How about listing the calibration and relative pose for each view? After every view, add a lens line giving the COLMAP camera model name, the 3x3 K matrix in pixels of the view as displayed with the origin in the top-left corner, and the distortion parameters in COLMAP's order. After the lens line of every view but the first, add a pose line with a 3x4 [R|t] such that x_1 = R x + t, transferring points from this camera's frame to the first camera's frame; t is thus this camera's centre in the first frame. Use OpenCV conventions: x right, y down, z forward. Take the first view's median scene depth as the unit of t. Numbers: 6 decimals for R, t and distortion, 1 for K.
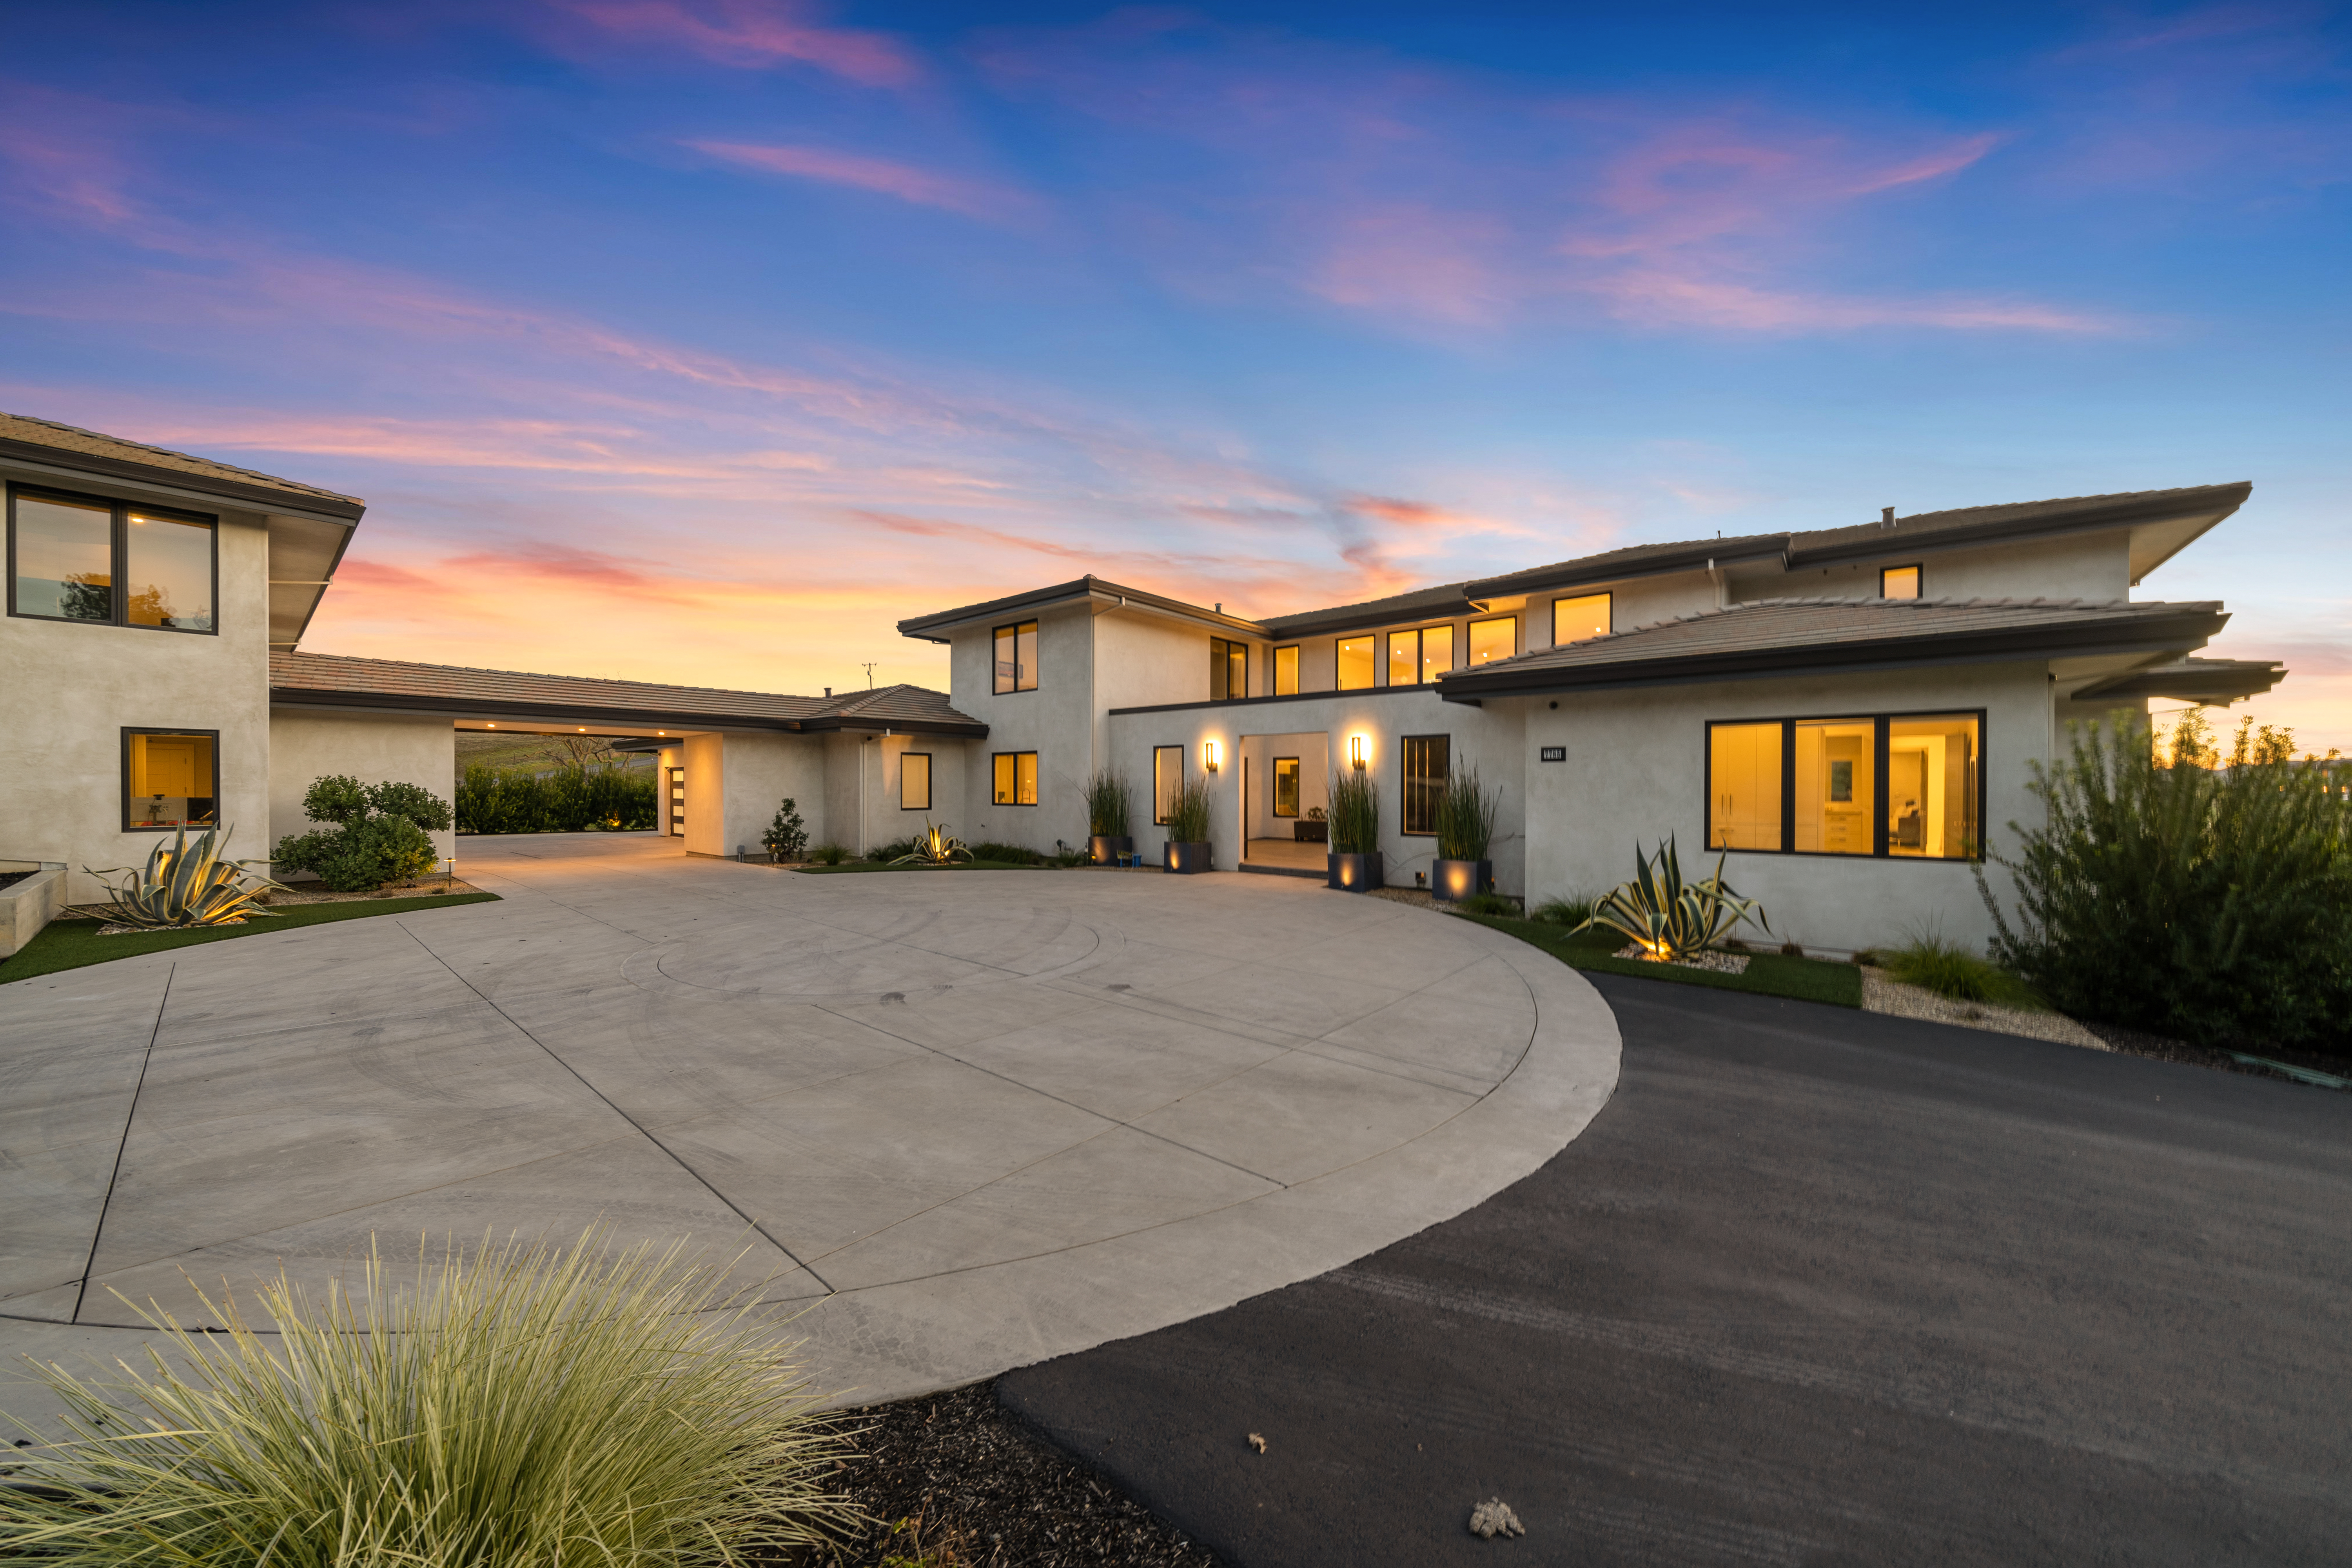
lens RADIAL K [[818.6, 0, 1181.3], [0, 818.6, 791.6], [0, 0, 1]] dist [-0.003414, -0.000196]
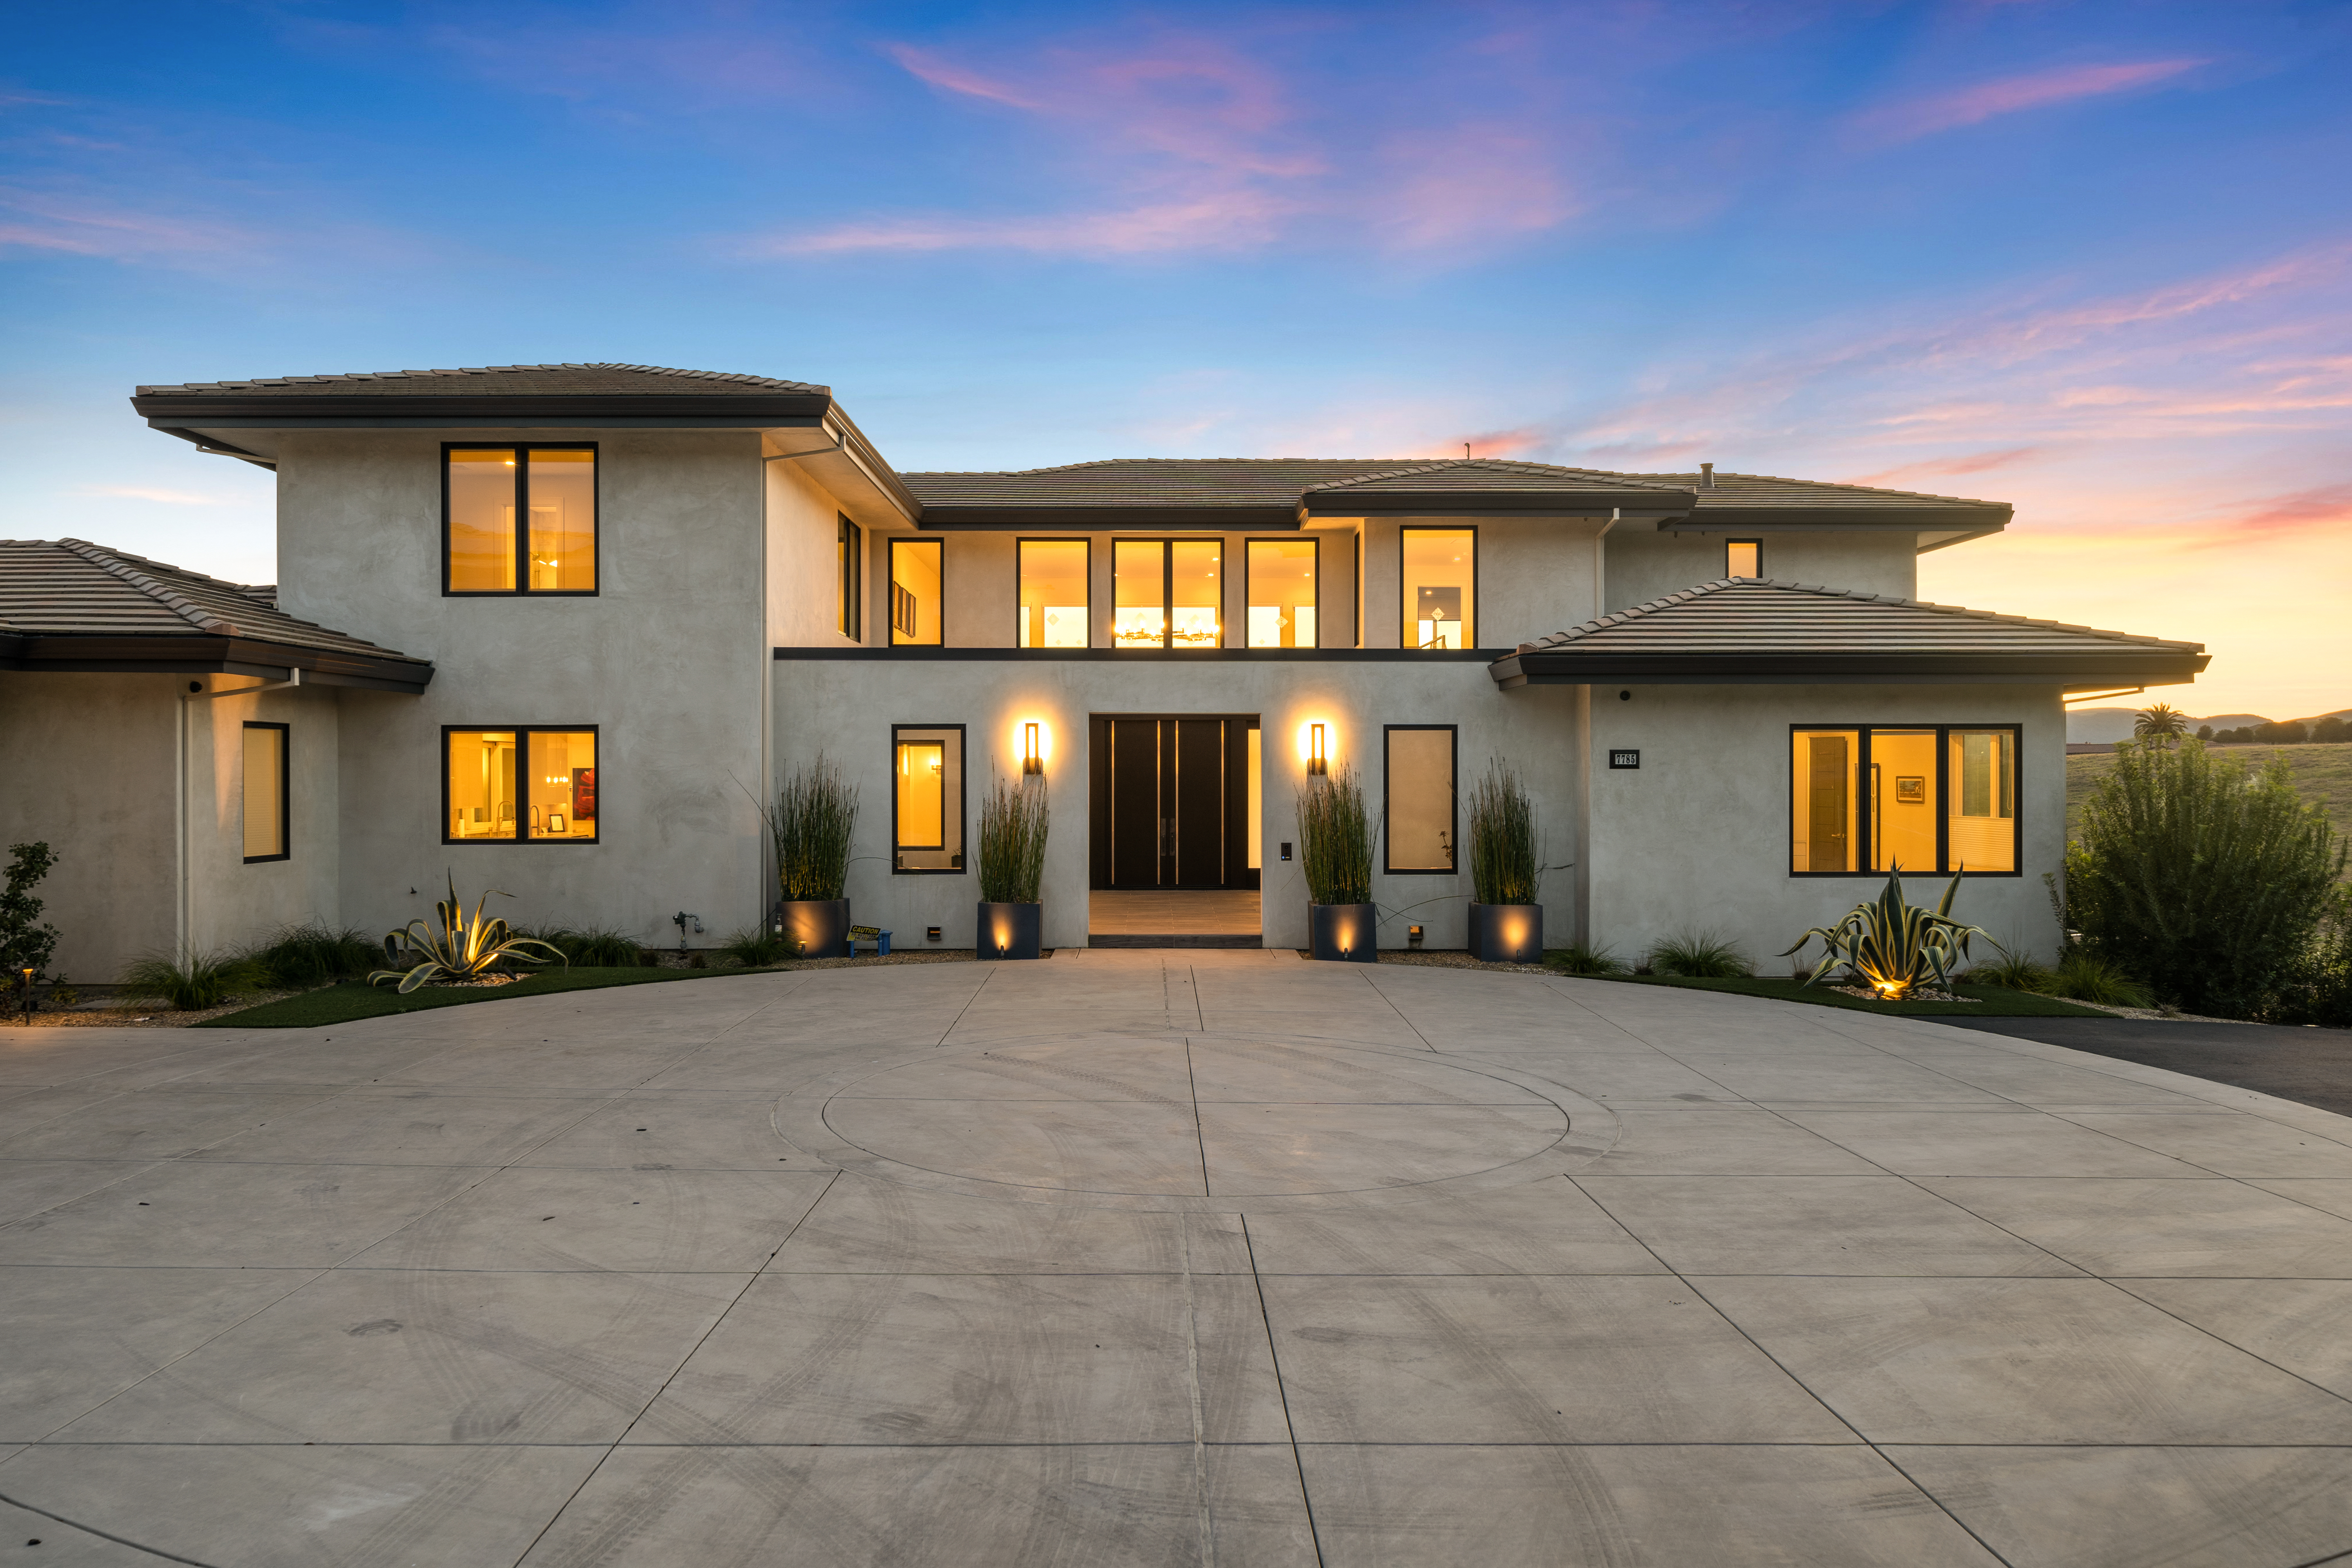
lens RADIAL K [[1601.2, 0, 1175.4], [0, 1601.2, 777.1], [0, 0, 1]] dist [0.007579, -0.006234]
pose [[0.750480, -0.000911, 0.660892, -0.664732], [0.003930, 0.999988, -0.003084, -0.020162], [-0.660881, 0.004911, 0.750474, 0.116825]]
